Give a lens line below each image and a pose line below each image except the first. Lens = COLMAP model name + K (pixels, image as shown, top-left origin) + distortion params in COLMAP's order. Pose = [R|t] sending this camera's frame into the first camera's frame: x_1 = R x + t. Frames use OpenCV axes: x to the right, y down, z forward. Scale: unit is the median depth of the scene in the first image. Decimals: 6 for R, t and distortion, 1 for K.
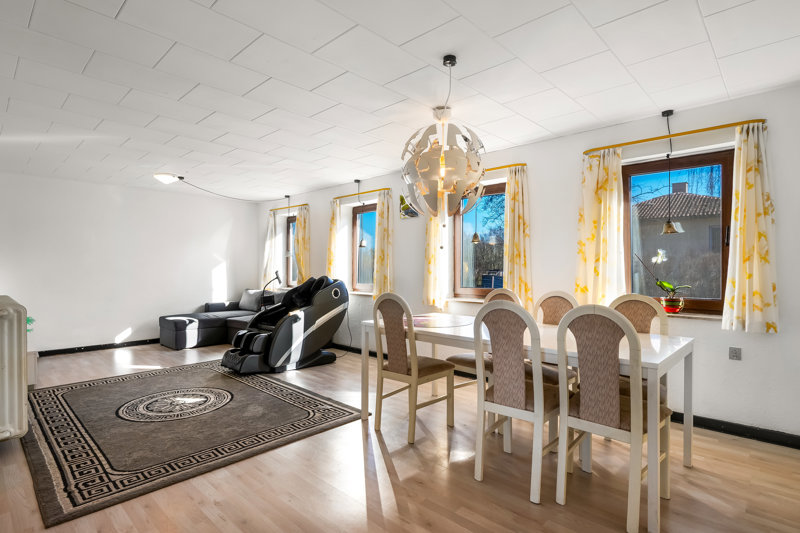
lens RADIAL K [[406.2, 0, 400.9], [0, 406.2, 260.8], [0, 0, 1]] dist [-0.004888, -0.000042]
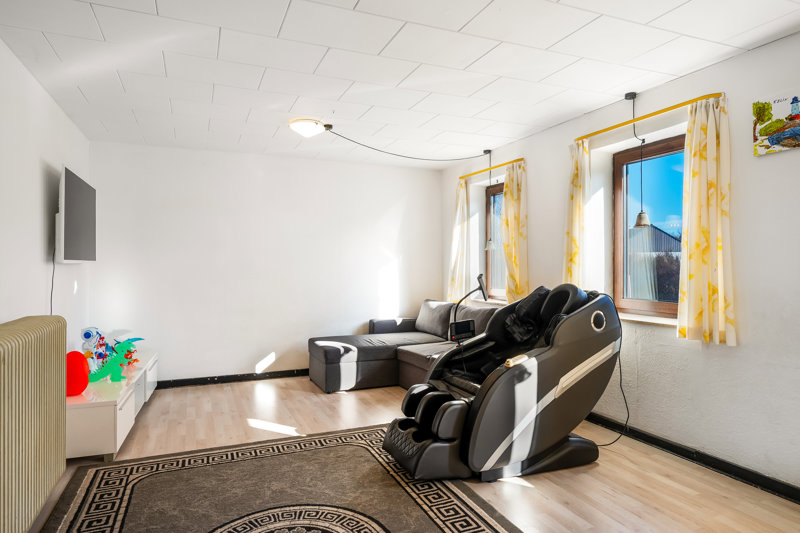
lens RADIAL K [[484.4, 0, 399.7], [0, 484.4, 263.0], [0, 0, 1]] dist [-0.003458, -0.000368]
pose [[0.913770, -0.003566, -0.406217, -0.129936], [0.007522, 0.999939, 0.008143, 0.003440], [0.406163, -0.010496, 0.913740, 0.343905]]
